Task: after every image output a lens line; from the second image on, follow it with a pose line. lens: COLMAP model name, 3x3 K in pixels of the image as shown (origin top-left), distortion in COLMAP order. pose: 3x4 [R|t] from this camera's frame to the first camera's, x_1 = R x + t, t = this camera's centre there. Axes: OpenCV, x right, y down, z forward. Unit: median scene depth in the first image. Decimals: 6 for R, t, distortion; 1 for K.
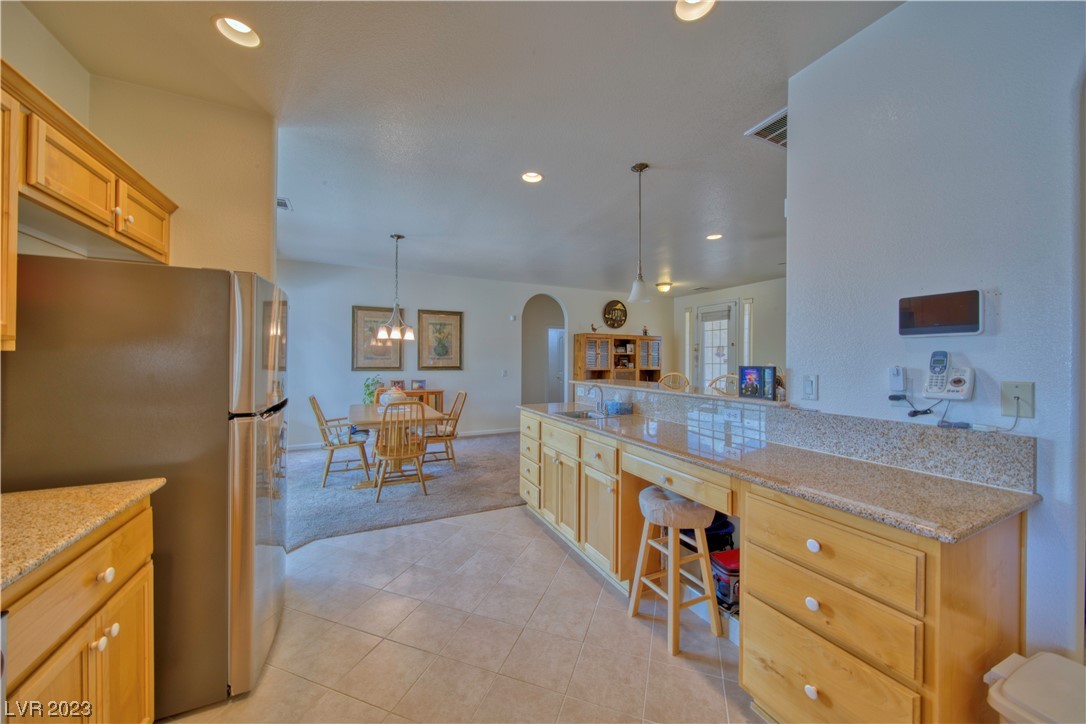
lens RADIAL K [[380.2, 0, 546.7], [0, 380.2, 359.6], [0, 0, 1]] dist [-0.002922, -0.000481]
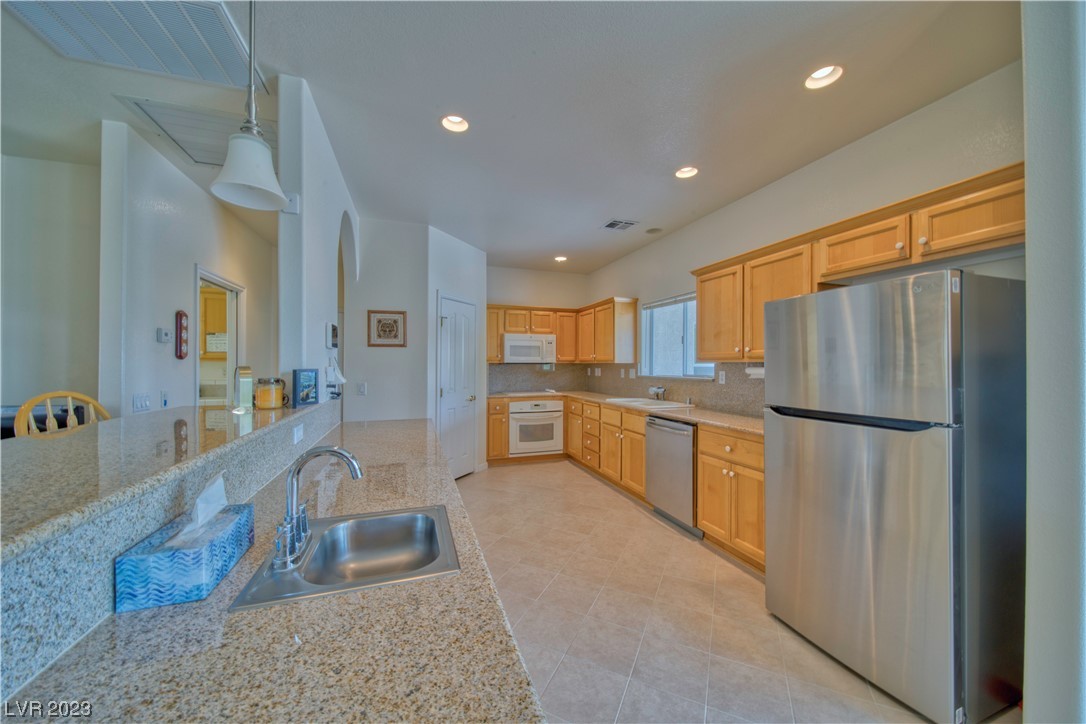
lens RADIAL K [[380.2, 0, 541.1], [0, 380.2, 360.9], [0, 0, 1]] dist [-0.002922, -0.000481]
pose [[-0.994224, -0.002496, 0.107298, -0.134243], [-0.003149, 0.999978, -0.005920, -0.008121], [-0.107281, -0.006224, -0.994209, 2.945748]]
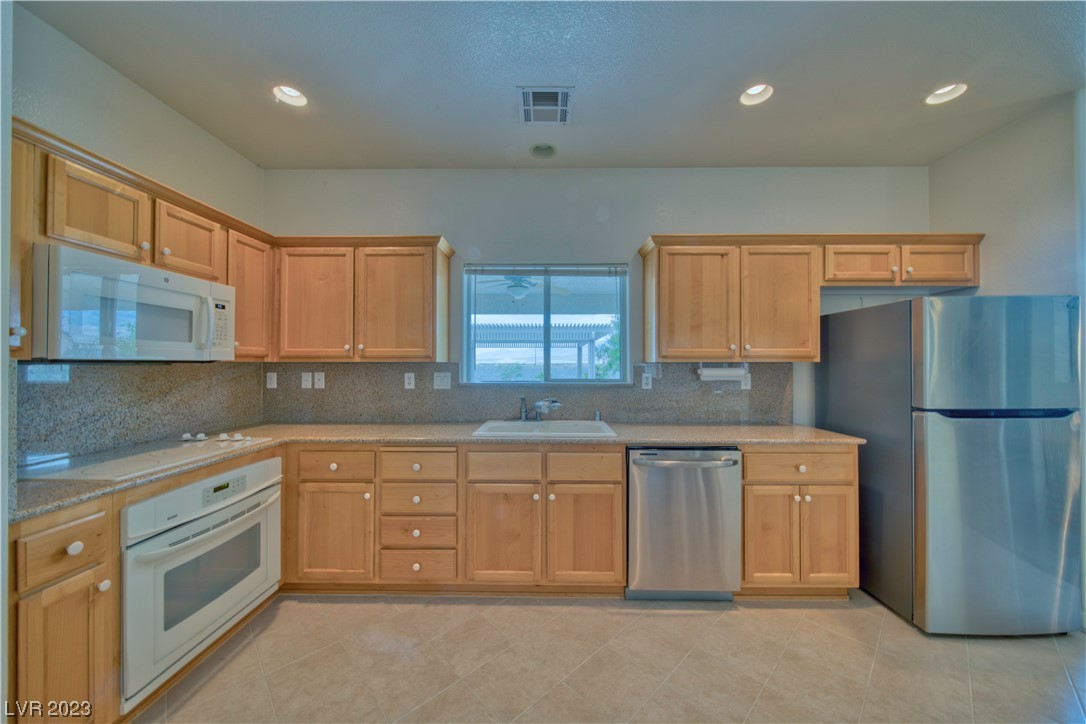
lens RADIAL K [[380.2, 0, 543.7], [0, 380.2, 361.5], [0, 0, 1]] dist [-0.002922, -0.000481]
pose [[-0.437738, -0.007825, -0.899069, 1.080371], [-0.003665, 0.999969, -0.006919, -0.003579], [0.899095, 0.000266, -0.437753, 0.488773]]
